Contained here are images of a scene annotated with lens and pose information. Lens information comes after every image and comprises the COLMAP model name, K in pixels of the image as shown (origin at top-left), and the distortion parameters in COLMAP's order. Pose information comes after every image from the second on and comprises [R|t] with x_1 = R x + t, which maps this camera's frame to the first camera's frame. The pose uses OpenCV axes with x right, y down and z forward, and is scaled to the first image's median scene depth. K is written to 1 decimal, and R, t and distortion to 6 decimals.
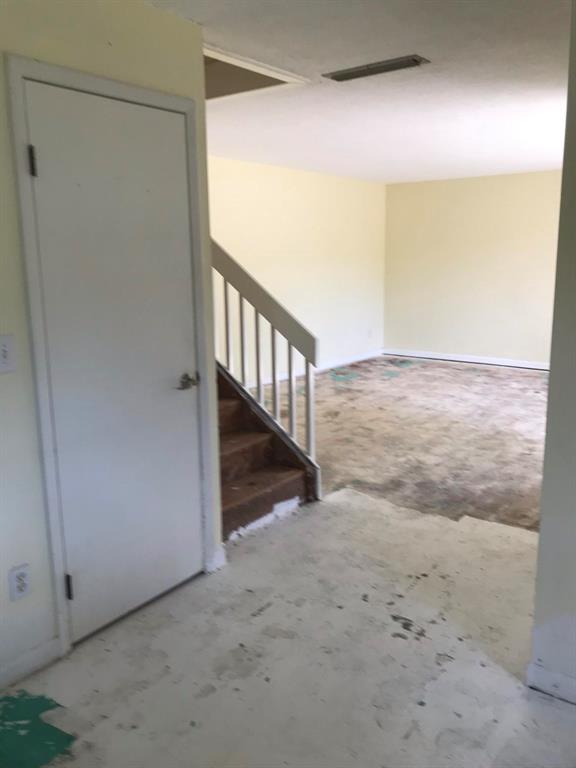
lens RADIAL K [[622.0, 0, 288.0], [0, 622.0, 383.9], [0, 0, 1]] dist [0.029369, -0.026194]
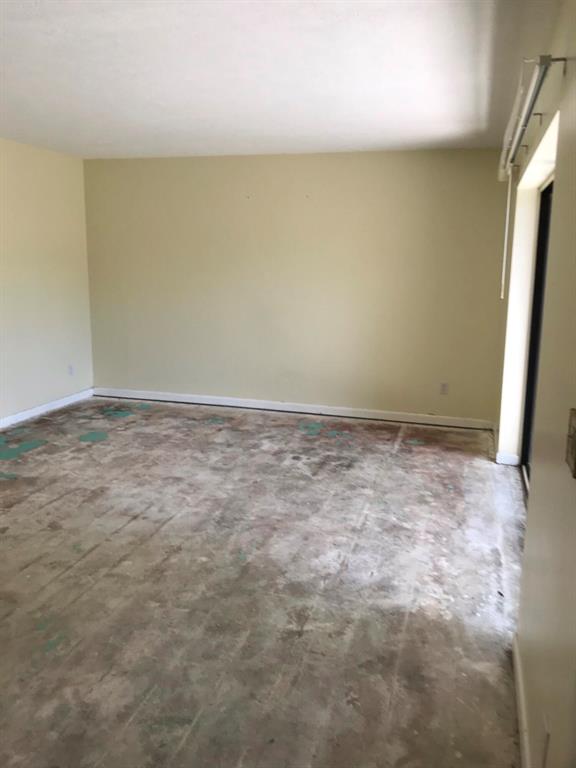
lens RADIAL K [[622.0, 0, 288.1], [0, 622.0, 383.9], [0, 0, 1]] dist [0.029369, -0.026194]
pose [[0.925995, -0.058929, 0.372910, 0.133027], [0.059316, 0.998185, 0.010445, -0.080145], [-0.372848, 0.012448, 0.927809, 0.351938]]
